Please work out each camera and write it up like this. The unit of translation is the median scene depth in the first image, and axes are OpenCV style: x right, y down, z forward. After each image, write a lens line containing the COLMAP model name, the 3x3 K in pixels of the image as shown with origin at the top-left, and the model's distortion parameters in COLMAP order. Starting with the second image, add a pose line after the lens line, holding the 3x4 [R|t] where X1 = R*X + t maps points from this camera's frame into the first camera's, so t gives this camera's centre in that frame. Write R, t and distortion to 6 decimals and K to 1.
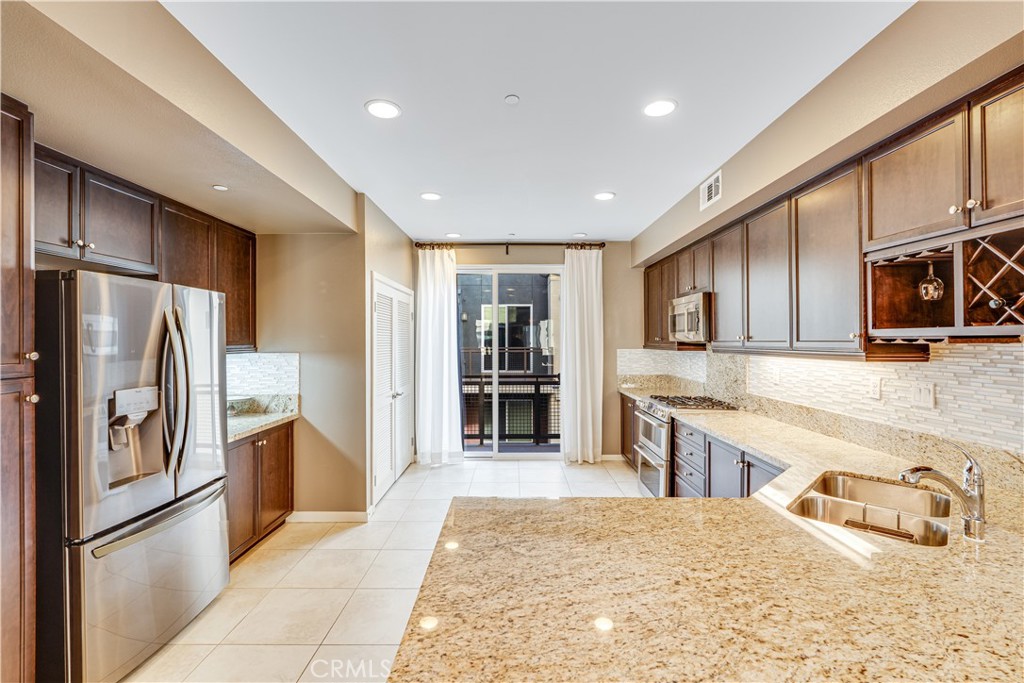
lens RADIAL K [[596.1, 0, 512.0], [0, 596.1, 341.5], [0, 0, 1]] dist [0.000188, 0.000030]
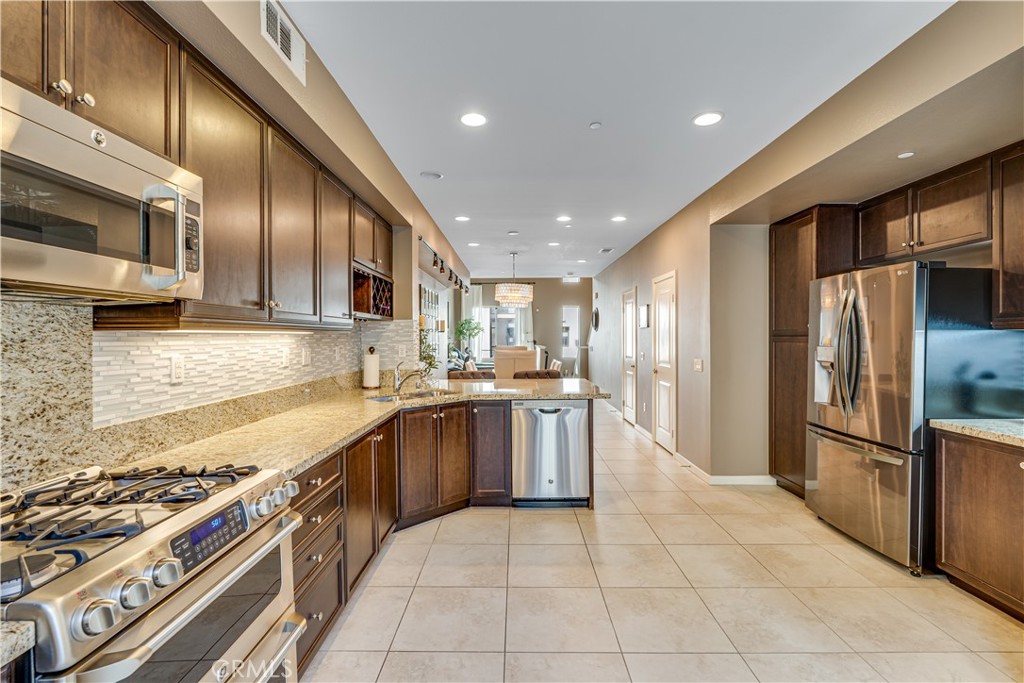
lens RADIAL K [[596.1, 0, 512.0], [0, 596.1, 341.5], [0, 0, 1]] dist [0.000188, 0.000030]
pose [[-0.999943, 0.007259, -0.007889, 0.150707], [0.007194, 0.999940, 0.008239, 0.033743], [0.007948, 0.008181, -0.999935, 1.840095]]
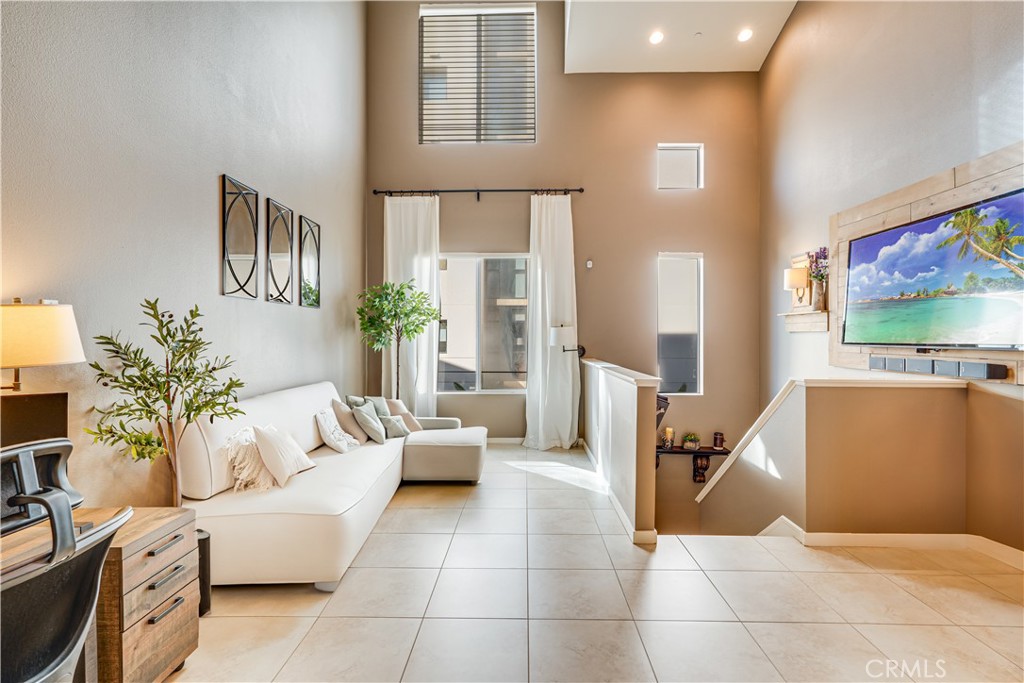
lens RADIAL K [[491.7, 0, 515.3], [0, 491.7, 336.4], [0, 0, 1]] dist [-0.000147, -0.000066]
pose [[-0.999486, 0.013630, 0.029026, 0.145492], [0.013718, 0.999902, 0.002836, 0.033882], [-0.028984, 0.003233, -0.999575, 1.571440]]
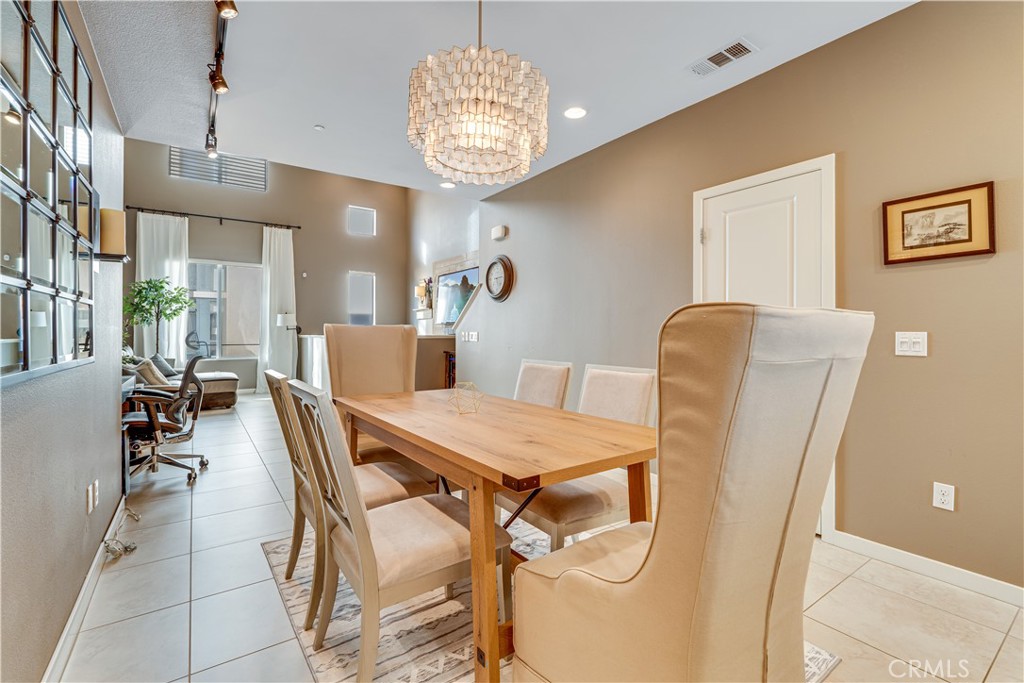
lens RADIAL K [[456.4, 0, 509.9], [0, 456.4, 329.3], [0, 0, 1]] dist [0.002277, 0.000178]
pose [[-0.826055, 0.010754, -0.563487, 0.164452], [0.007129, 0.999937, 0.008633, 0.036898], [0.563544, 0.003114, -0.826080, 1.640510]]
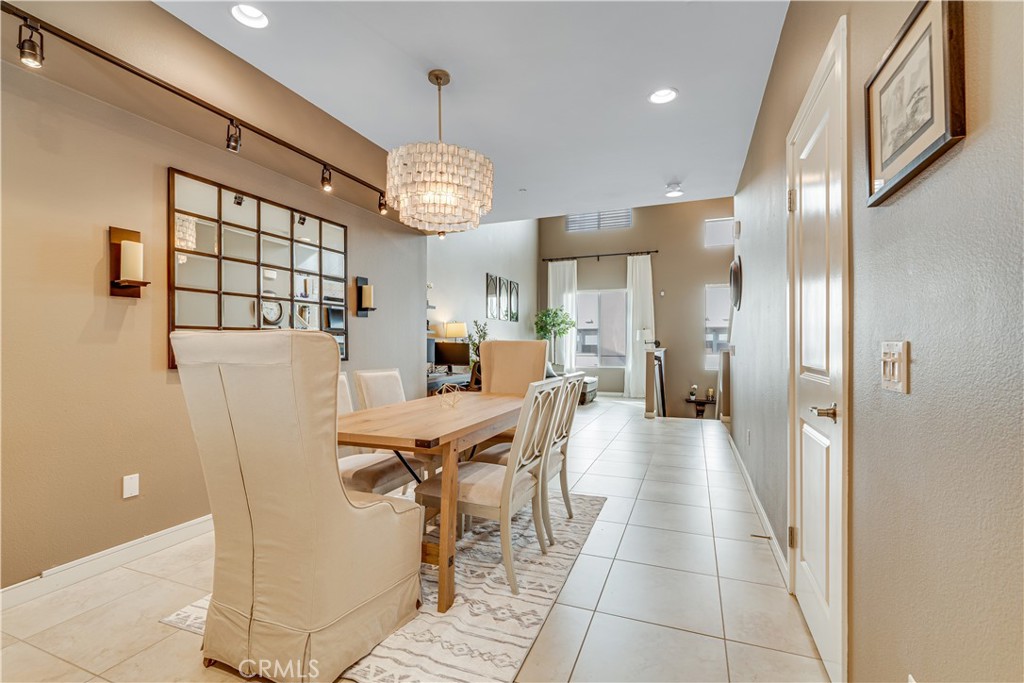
lens RADIAL K [[461.6, 0, 512.7], [0, 461.6, 346.8], [0, 0, 1]] dist [-0.000328, -0.000051]
pose [[-0.928064, 0.015168, 0.372111, 0.117363], [0.015486, 0.999878, -0.002134, 0.038783], [-0.372098, 0.003782, -0.928186, 1.655054]]
